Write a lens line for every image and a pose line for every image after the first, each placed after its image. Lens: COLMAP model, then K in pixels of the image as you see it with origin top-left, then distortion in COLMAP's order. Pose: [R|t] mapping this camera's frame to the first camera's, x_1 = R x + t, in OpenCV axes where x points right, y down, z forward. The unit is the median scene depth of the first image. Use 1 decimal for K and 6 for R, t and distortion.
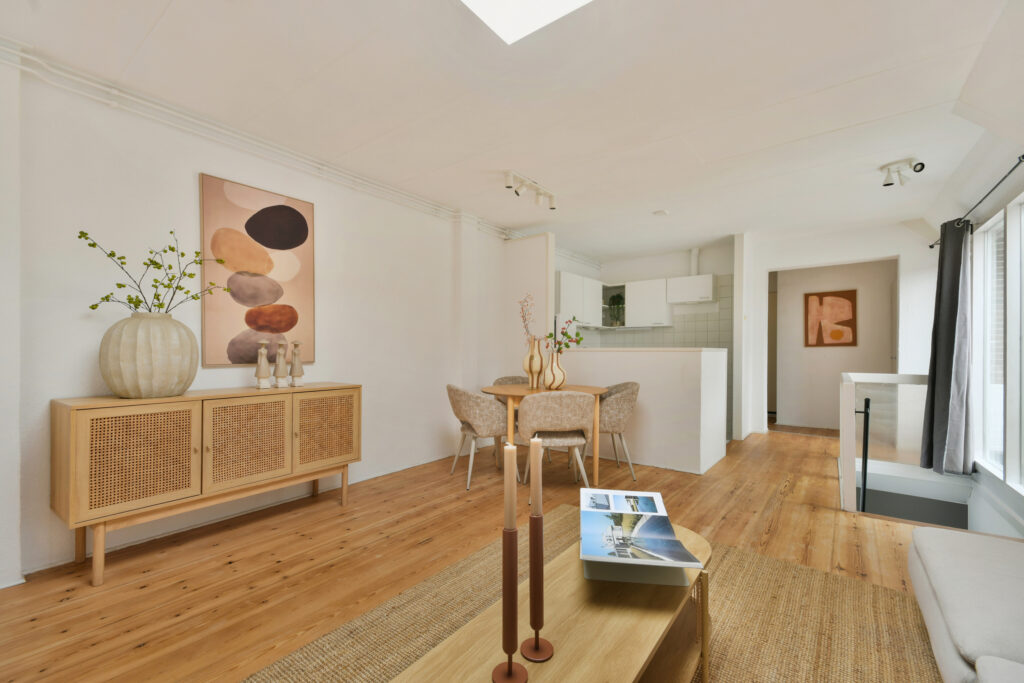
lens RADIAL K [[448.1, 0, 501.0], [0, 448.1, 369.5], [0, 0, 1]] dist [0.009393, 0.000895]
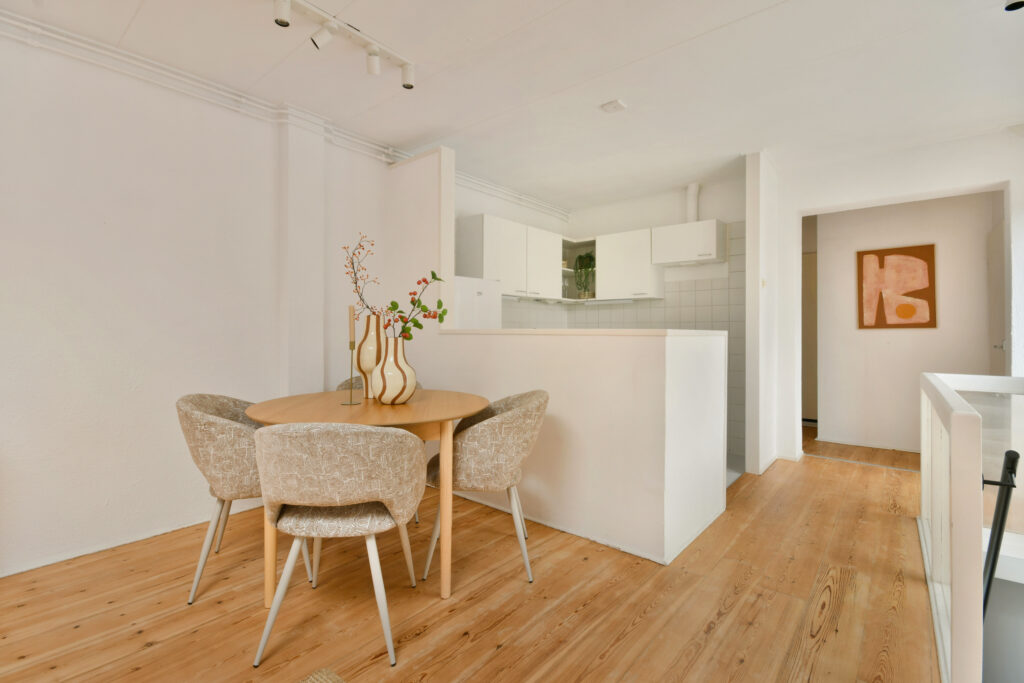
lens RADIAL K [[473.5, 0, 509.4], [0, 473.5, 343.6], [0, 0, 1]] dist [-0.001815, -0.002823]
pose [[0.999191, 0.004601, -0.039963, 0.240781], [-0.005332, 0.999820, -0.018206, -0.016744], [0.039872, 0.018404, 0.999035, 0.361721]]
